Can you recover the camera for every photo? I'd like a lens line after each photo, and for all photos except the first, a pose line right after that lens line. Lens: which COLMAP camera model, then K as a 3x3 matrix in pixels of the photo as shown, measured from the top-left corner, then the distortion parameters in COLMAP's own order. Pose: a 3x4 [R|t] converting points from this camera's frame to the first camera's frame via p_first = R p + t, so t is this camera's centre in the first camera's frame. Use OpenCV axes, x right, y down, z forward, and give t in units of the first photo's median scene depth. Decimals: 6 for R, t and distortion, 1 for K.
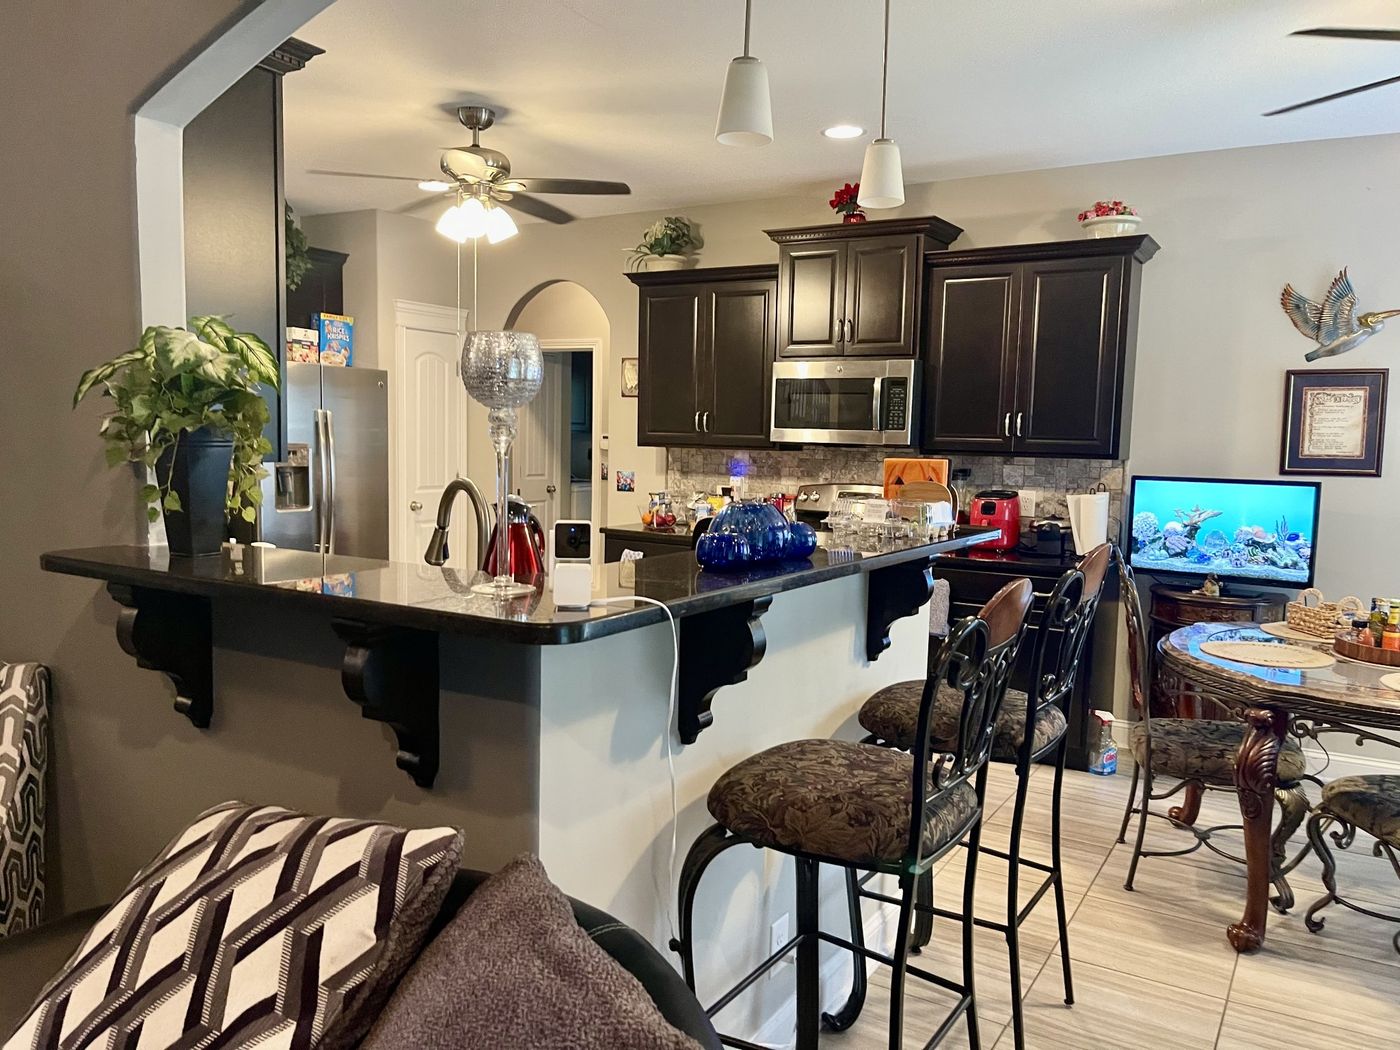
lens RADIAL K [[1049.4, 0, 700.9], [0, 1049.4, 549.5], [0, 0, 1]] dist [0.014234, -0.000794]
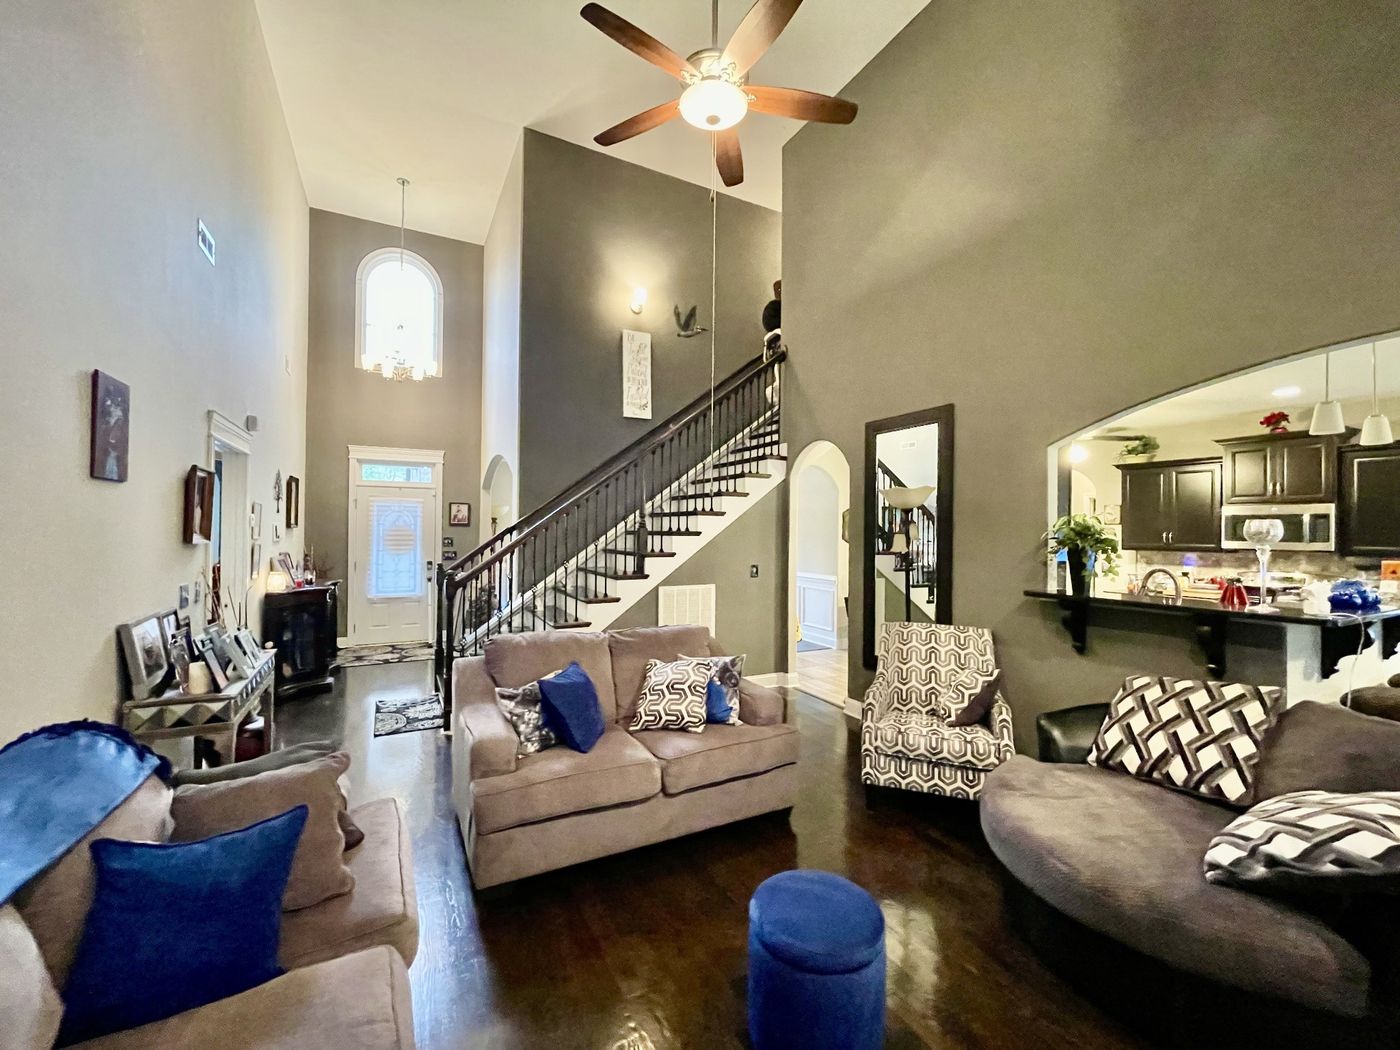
lens RADIAL K [[568.6, 0, 700.0], [0, 568.6, 525.0], [0, 0, 1]] dist [-0.002364, 0.000022]
pose [[0.862559, -0.019533, -0.505579, -0.230928], [-0.047371, 0.991747, -0.119136, 0.021568], [0.503734, 0.126712, 0.854515, -0.352319]]
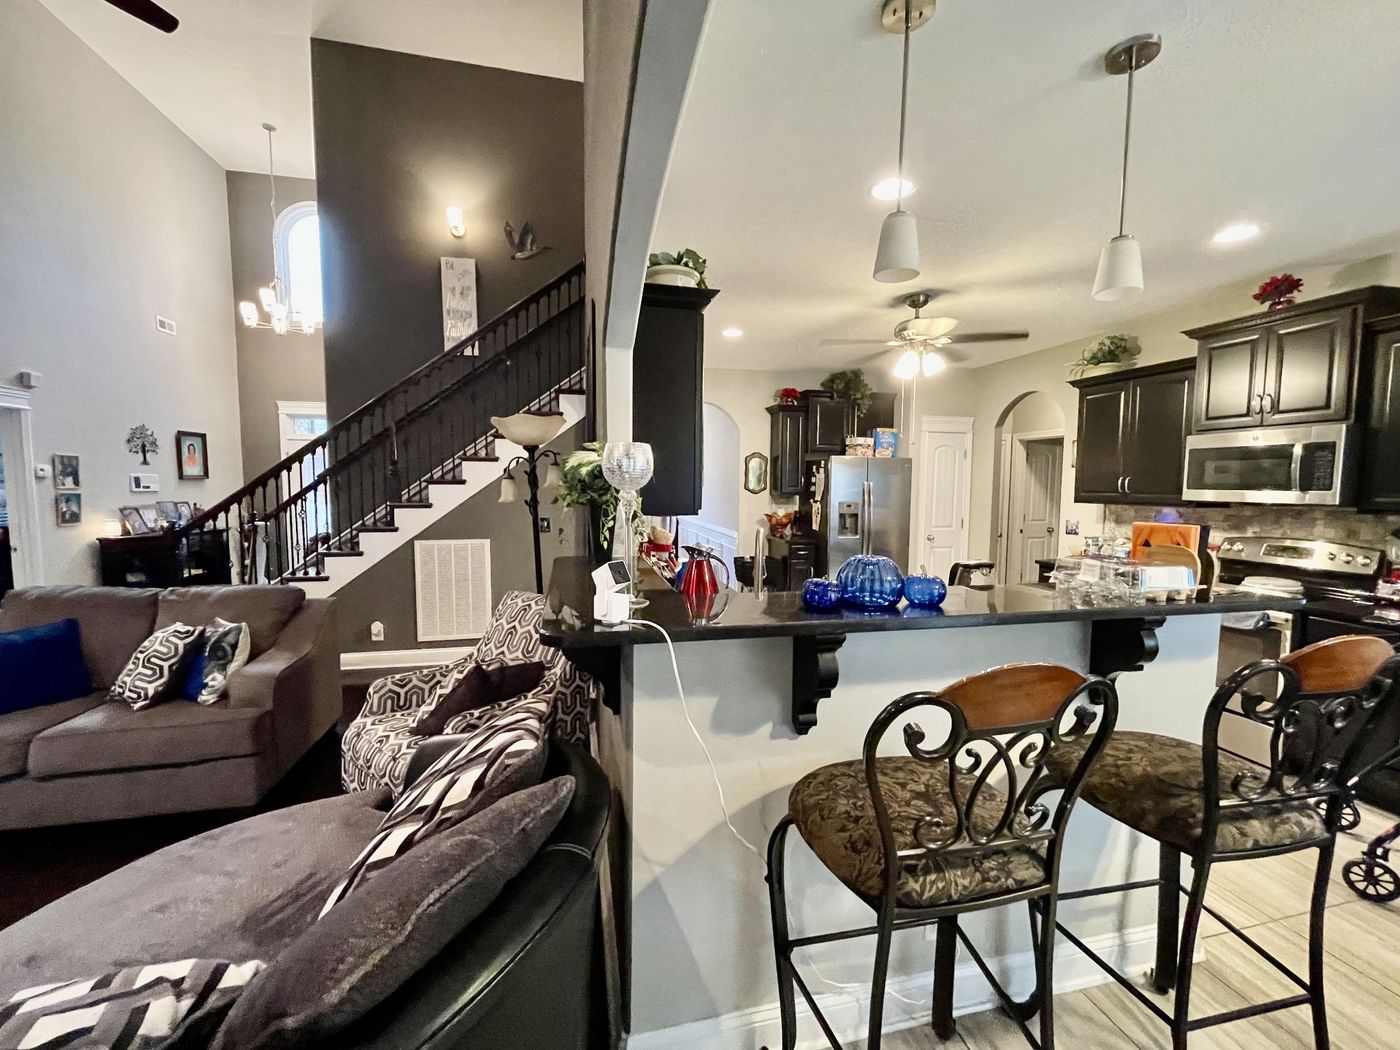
lens RADIAL K [[568.6, 0, 700.0], [0, 568.6, 525.0], [0, 0, 1]] dist [-0.002364, 0.000022]
pose [[0.700822, 0.033175, -0.712565, 0.148330], [-0.070021, 0.997293, -0.022435, -0.020276], [0.709892, 0.065618, 0.701248, 0.139104]]
